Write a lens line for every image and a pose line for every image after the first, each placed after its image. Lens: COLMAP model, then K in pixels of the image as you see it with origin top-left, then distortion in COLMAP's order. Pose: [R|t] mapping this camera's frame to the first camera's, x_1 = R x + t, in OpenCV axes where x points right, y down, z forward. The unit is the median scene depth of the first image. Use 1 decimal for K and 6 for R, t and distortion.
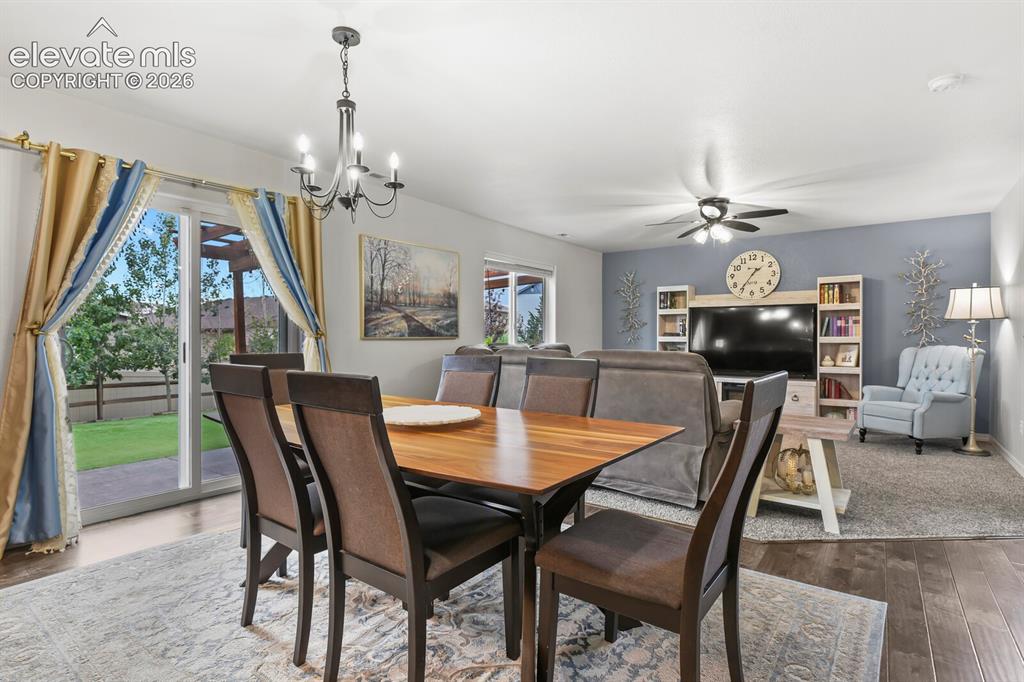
lens RADIAL K [[504.6, 0, 518.8], [0, 504.6, 341.8], [0, 0, 1]] dist [0.000517, -0.009883]
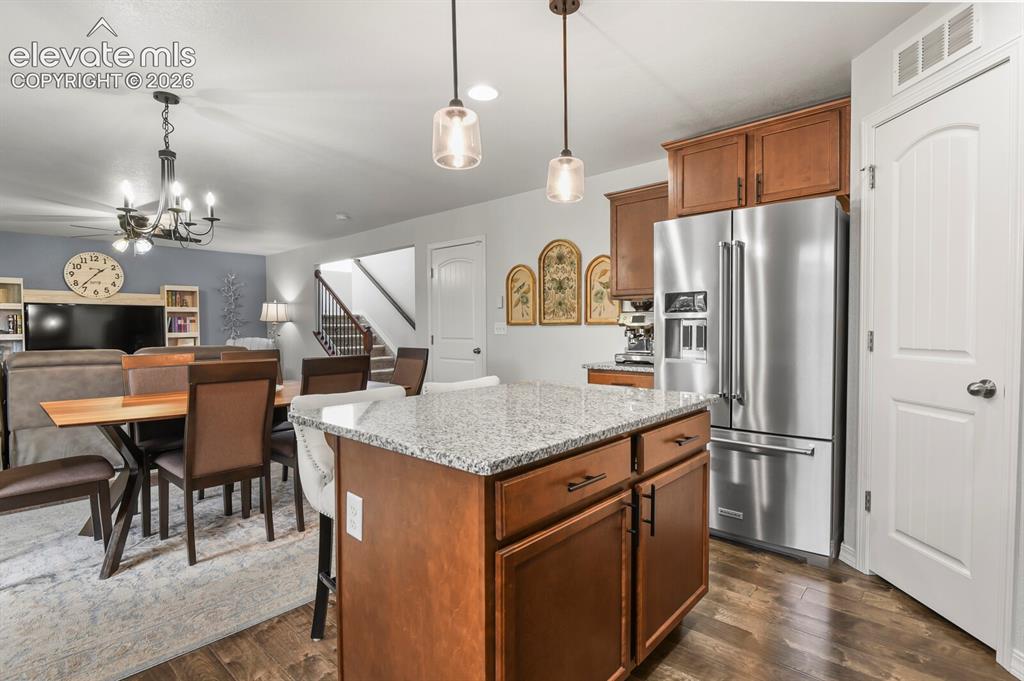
lens RADIAL K [[504.6, 0, 518.8], [0, 504.6, 341.3], [0, 0, 1]] dist [0.000517, -0.009883]
pose [[0.096206, -0.028694, 0.994948, -0.600561], [0.012625, 0.999539, 0.027606, -0.012920], [-0.995281, 0.009905, 0.096524, 0.010667]]
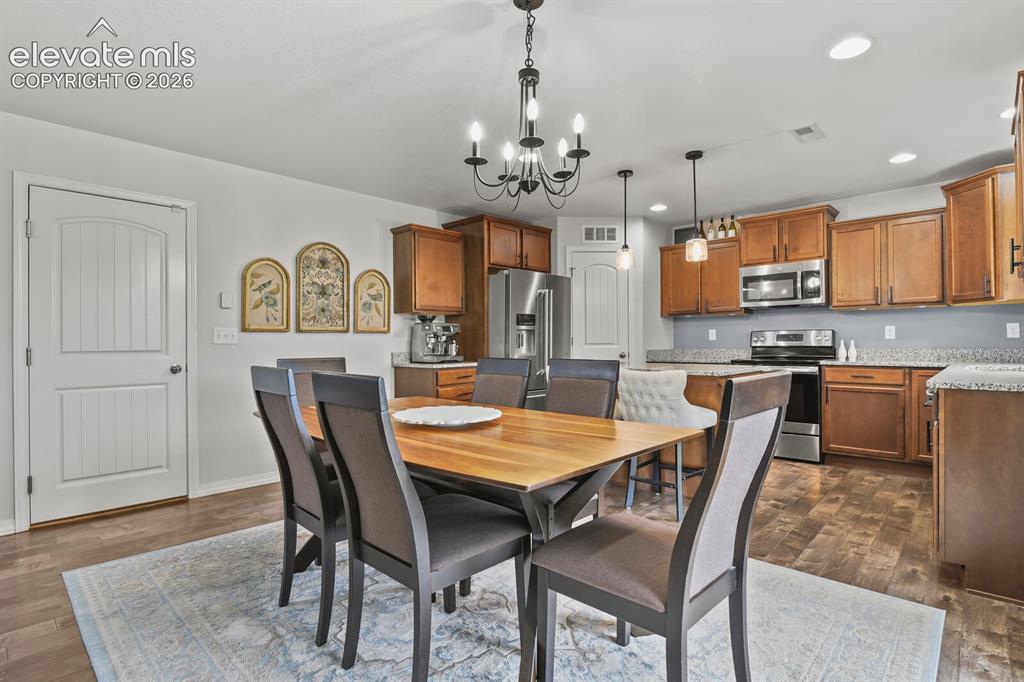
lens RADIAL K [[504.6, 0, 518.8], [0, 504.6, 341.8], [0, 0, 1]] dist [0.000517, -0.009883]
pose [[-0.992149, 0.006918, 0.124869, -0.174932], [0.007697, 0.999954, 0.005757, -0.003584], [-0.124824, 0.006673, -0.992156, 0.754055]]
